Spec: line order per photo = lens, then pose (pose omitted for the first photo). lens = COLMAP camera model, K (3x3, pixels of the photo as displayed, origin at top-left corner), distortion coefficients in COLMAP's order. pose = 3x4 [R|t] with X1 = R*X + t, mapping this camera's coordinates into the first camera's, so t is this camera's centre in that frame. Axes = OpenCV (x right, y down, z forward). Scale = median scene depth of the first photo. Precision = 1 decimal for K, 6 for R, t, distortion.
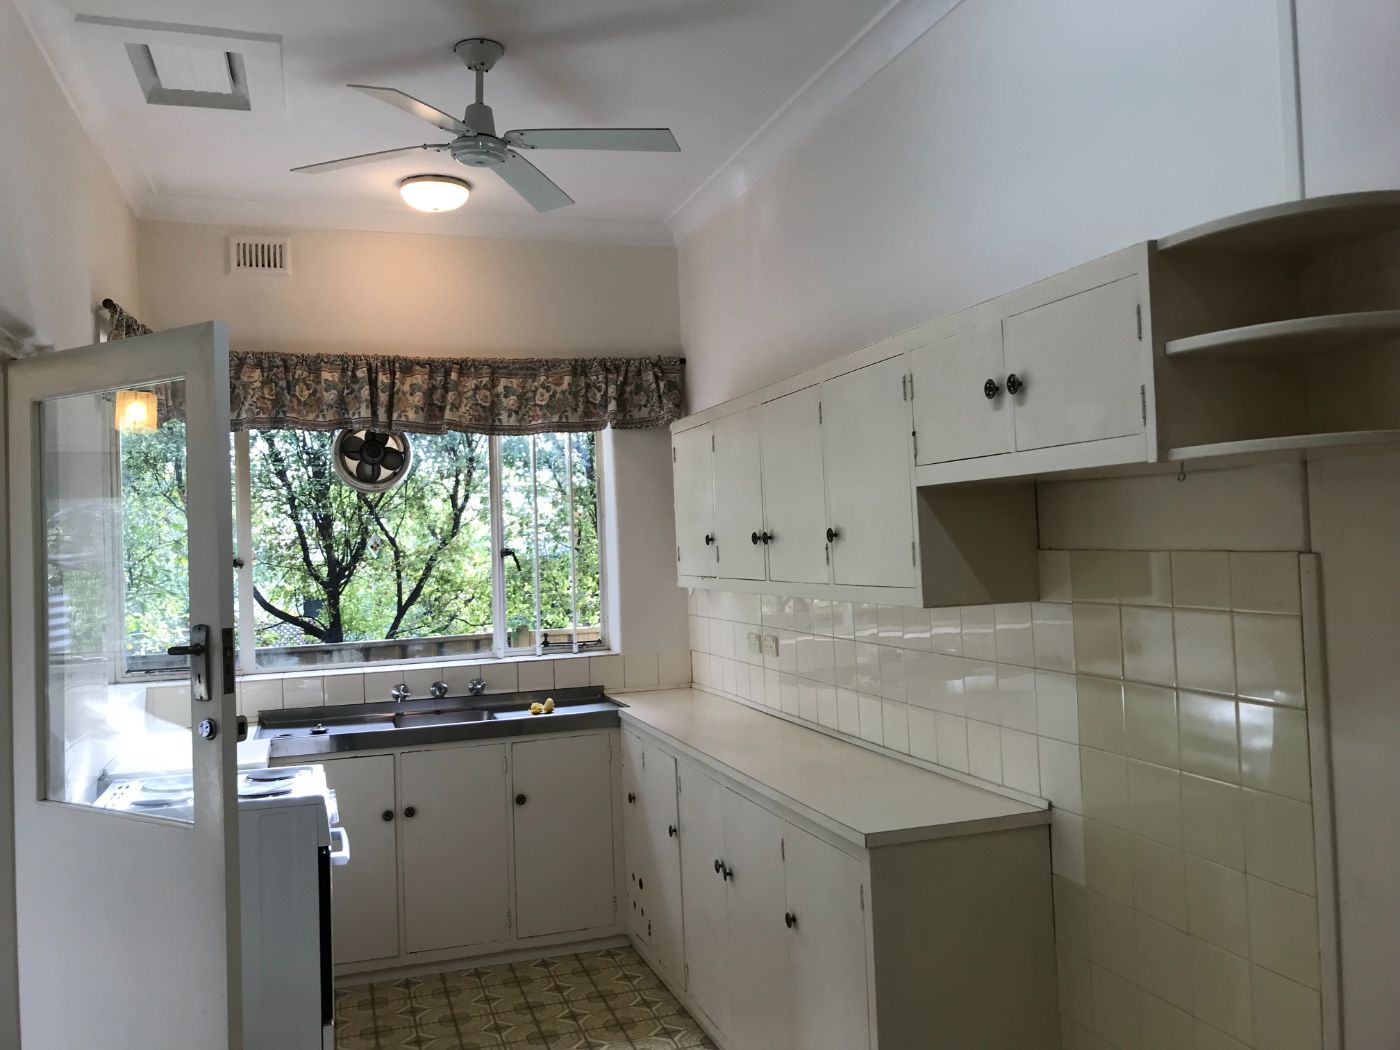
lens RADIAL K [[1141.1, 0, 697.5], [0, 1141.1, 516.1], [0, 0, 1]] dist [0.006436, -0.013527]
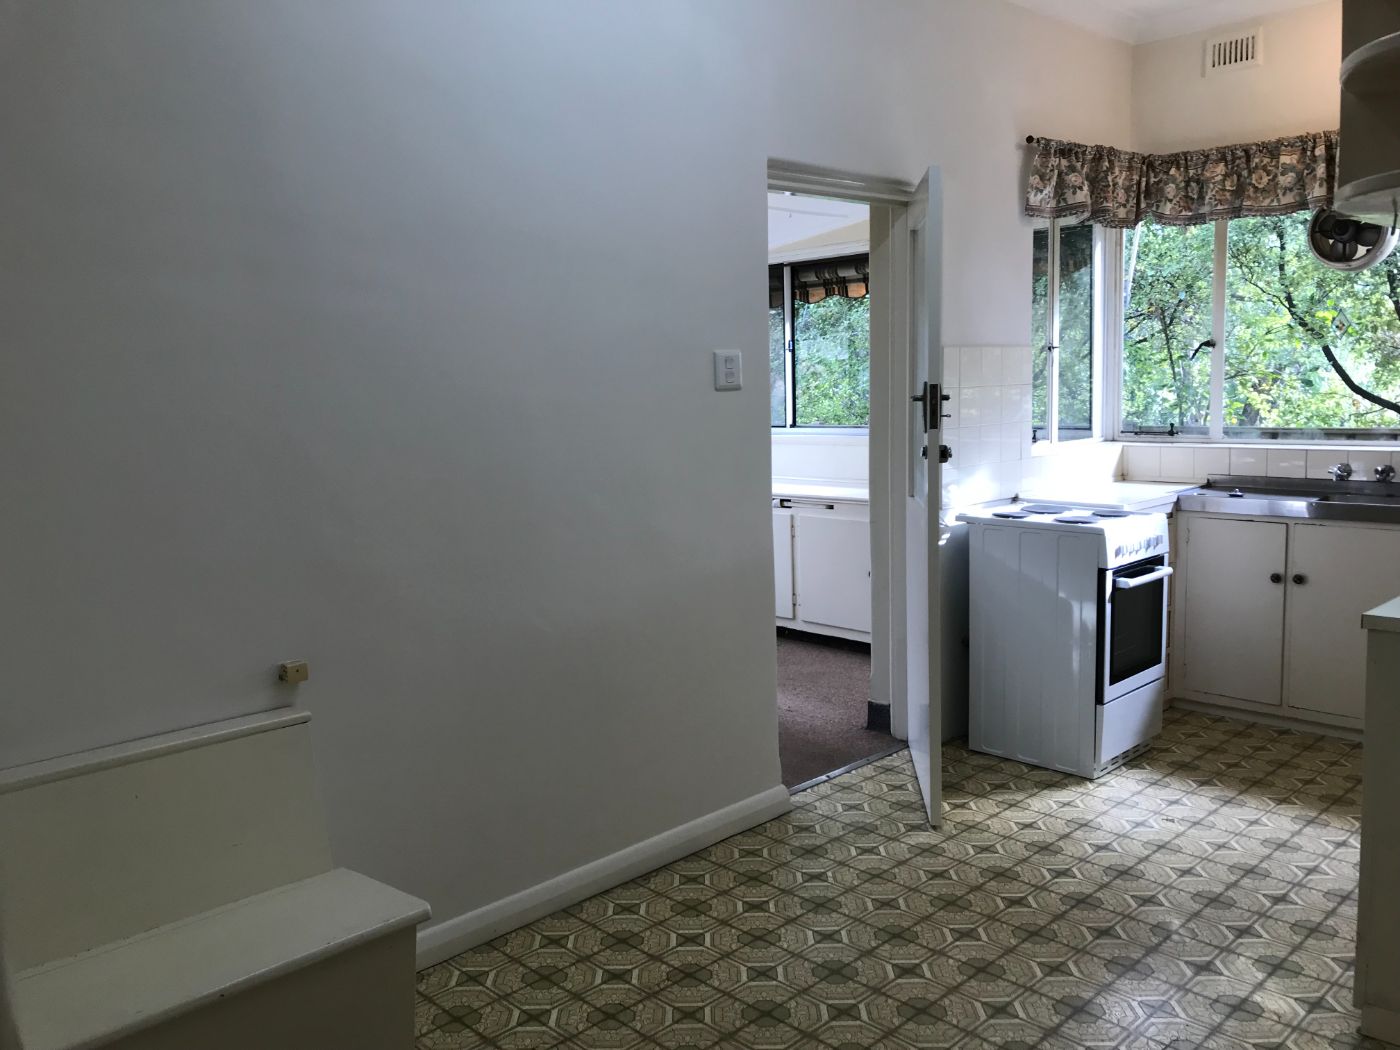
lens RADIAL K [[1141.1, 0, 698.3], [0, 1141.1, 528.8], [0, 0, 1]] dist [0.006436, -0.013527]
pose [[0.441868, 0.140451, -0.886017, 0.405780], [0.034139, 0.984320, 0.173059, 0.009275], [0.896430, -0.106717, 0.430144, 0.044566]]
